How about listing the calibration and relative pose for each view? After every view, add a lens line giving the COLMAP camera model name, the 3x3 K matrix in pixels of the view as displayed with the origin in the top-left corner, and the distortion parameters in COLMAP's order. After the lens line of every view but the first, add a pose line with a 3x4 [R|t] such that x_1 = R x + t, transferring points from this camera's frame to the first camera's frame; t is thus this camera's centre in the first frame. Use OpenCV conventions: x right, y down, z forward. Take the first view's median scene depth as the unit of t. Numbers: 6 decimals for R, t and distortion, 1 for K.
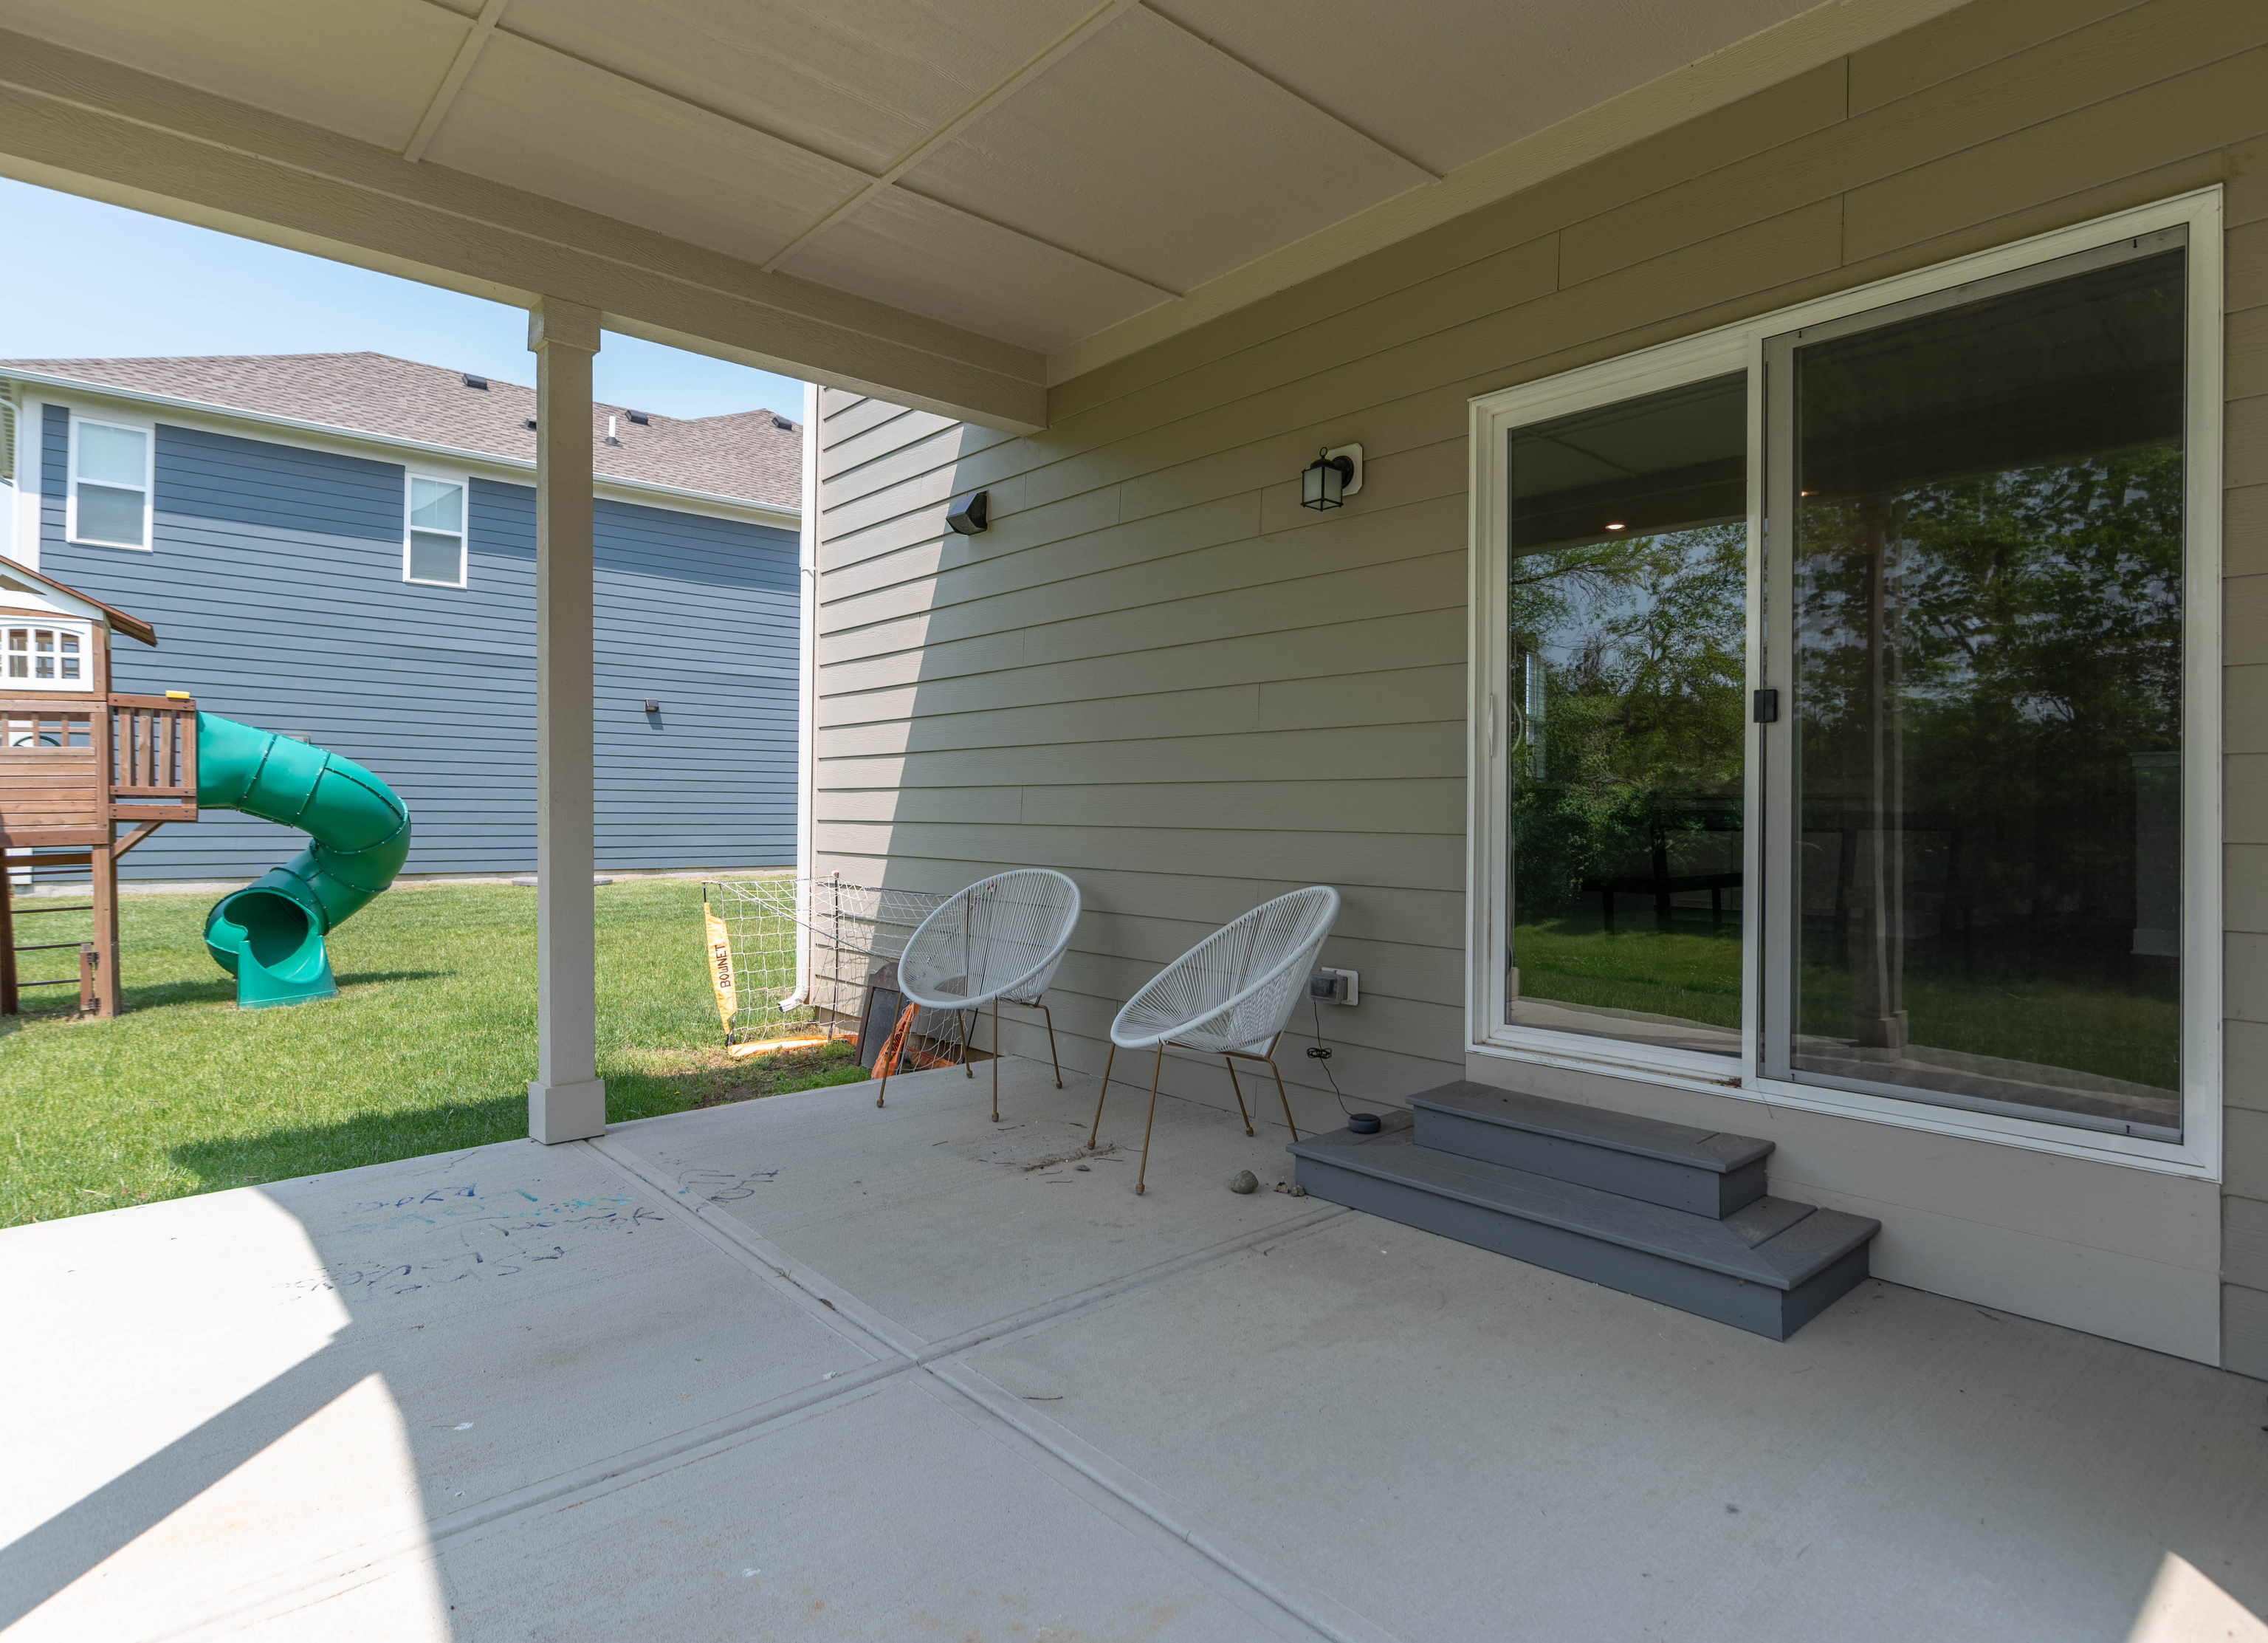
lens RADIAL K [[1239.3, 0, 1144.9], [0, 1239.3, 815.6], [0, 0, 1]] dist [0.001041, -0.000192]
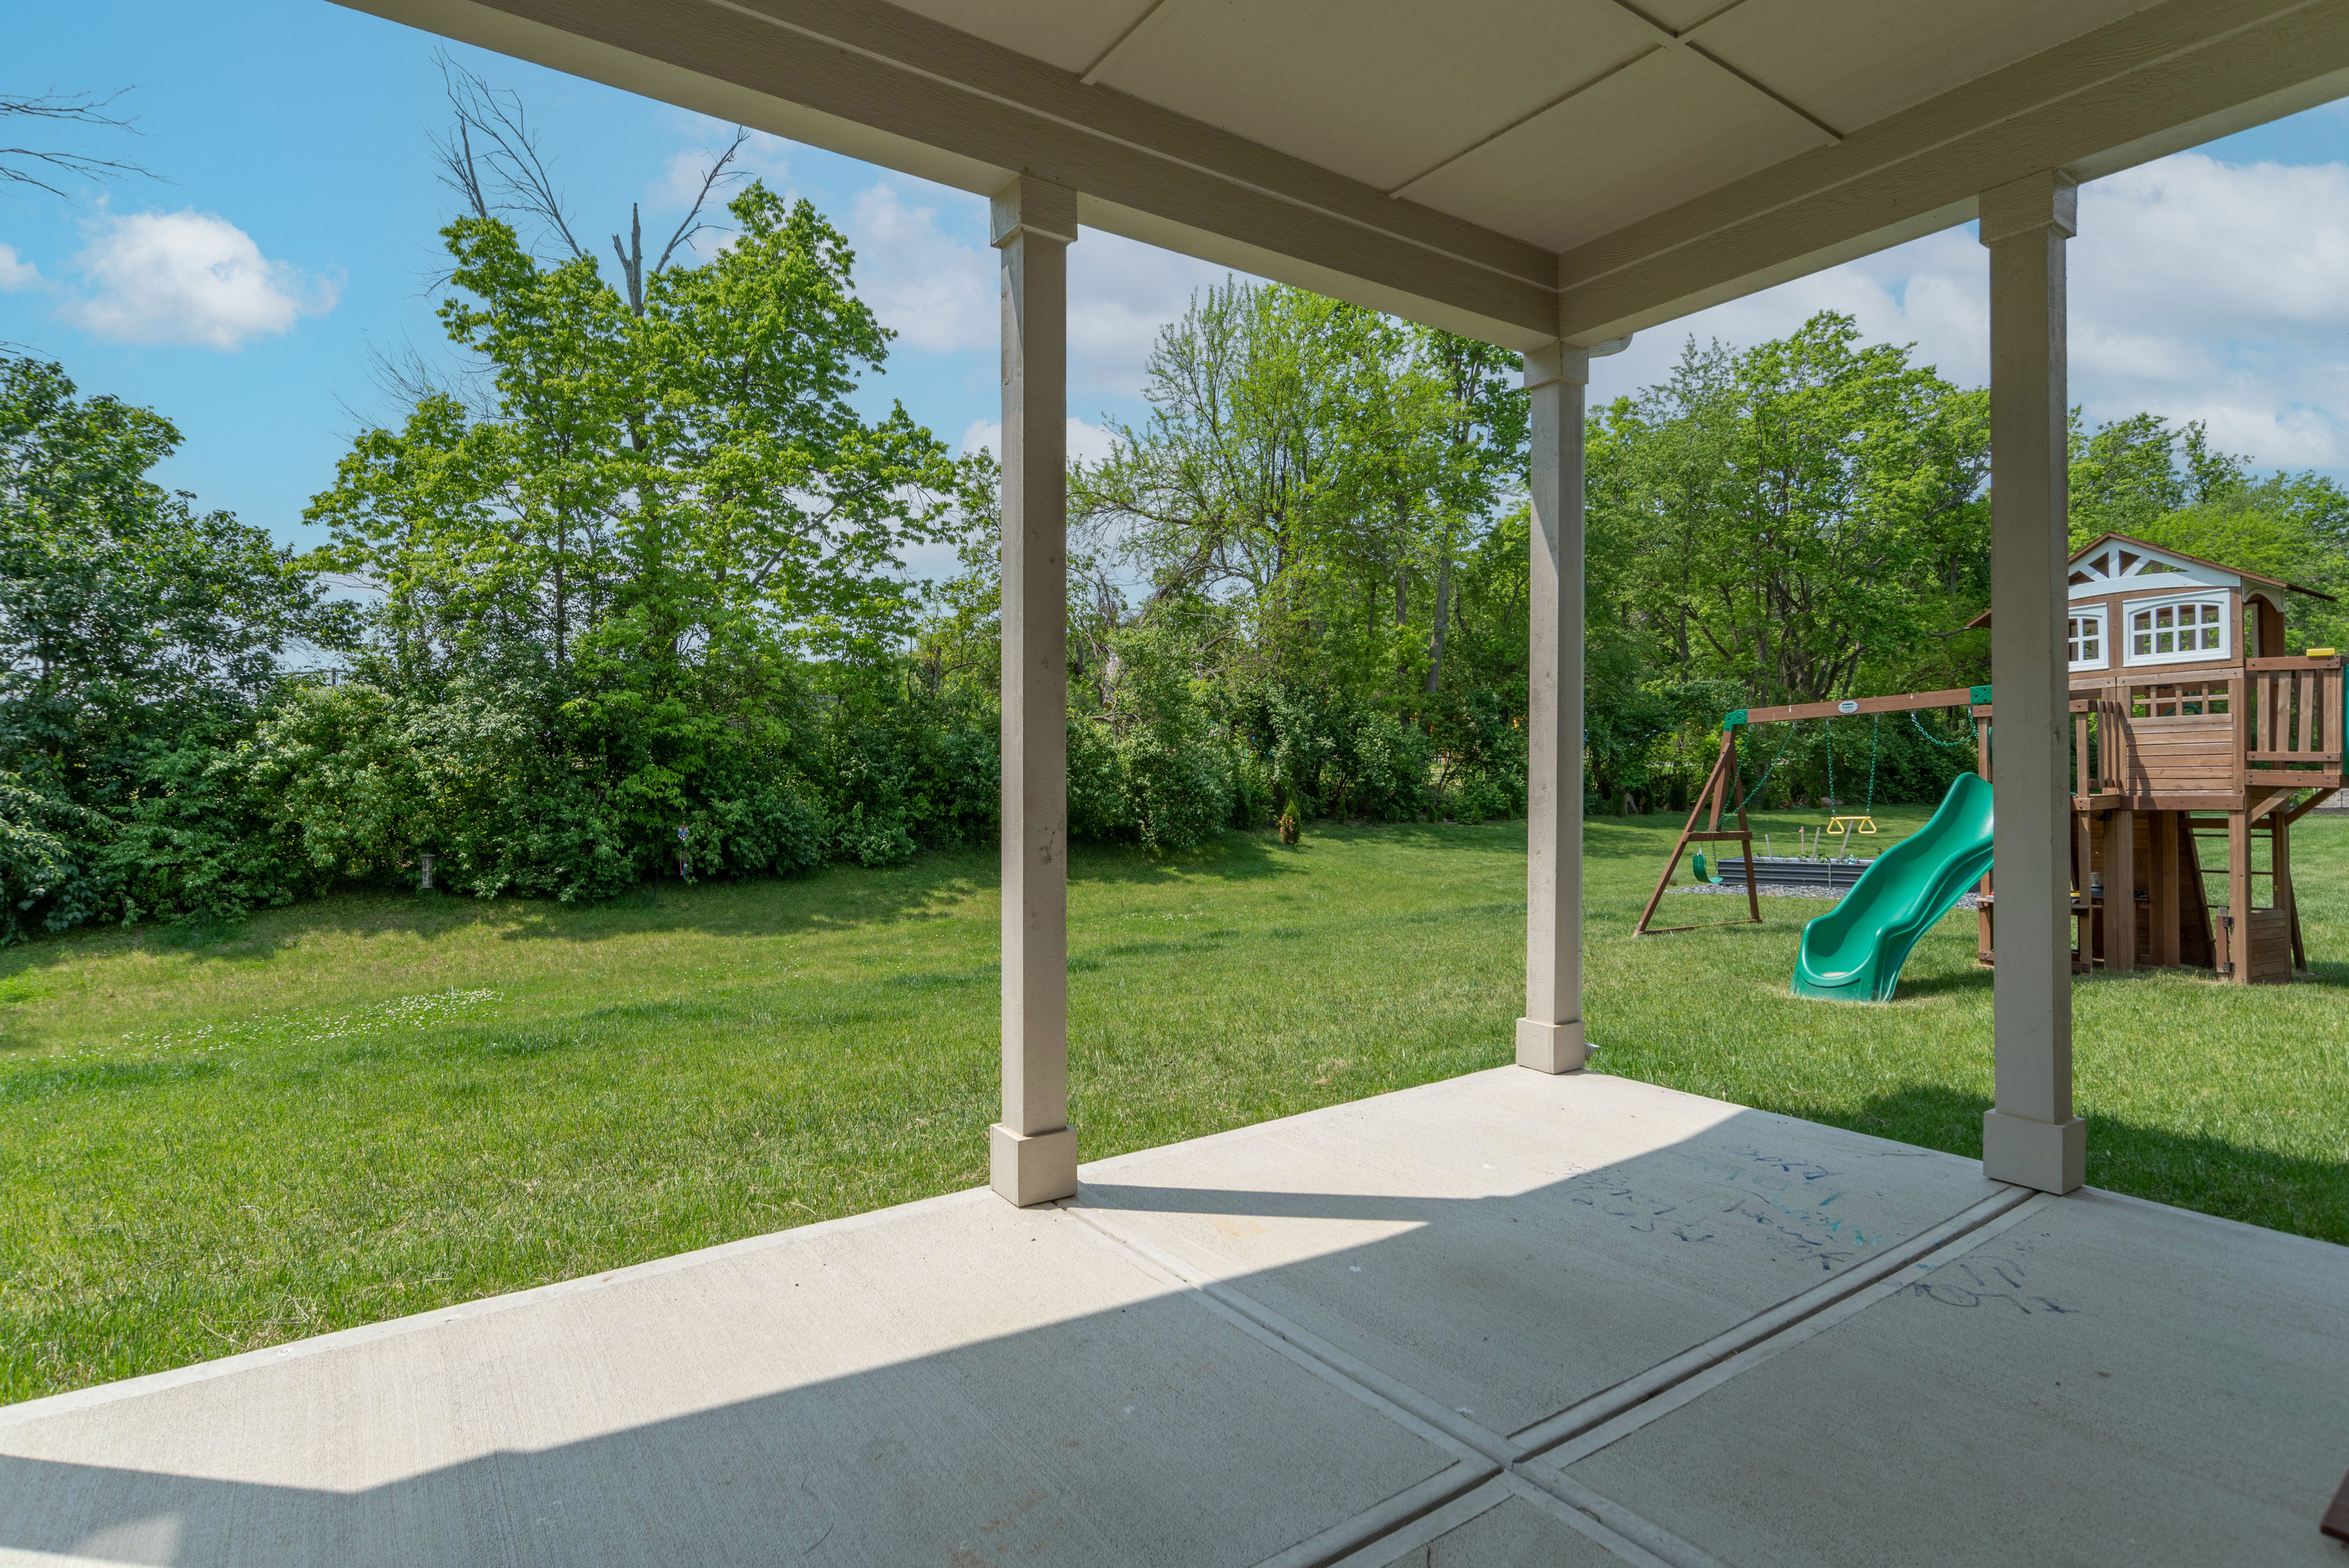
lens RADIAL K [[1159.2, 0, 1185.1], [0, 1159.2, 777.9], [0, 0, 1]] dist [-0.001538, -0.000119]
pose [[-0.102225, 0.007917, -0.994730, 0.180222], [-0.003040, 0.999961, 0.008271, -0.008277], [0.994757, 0.003869, -0.102197, 0.253464]]
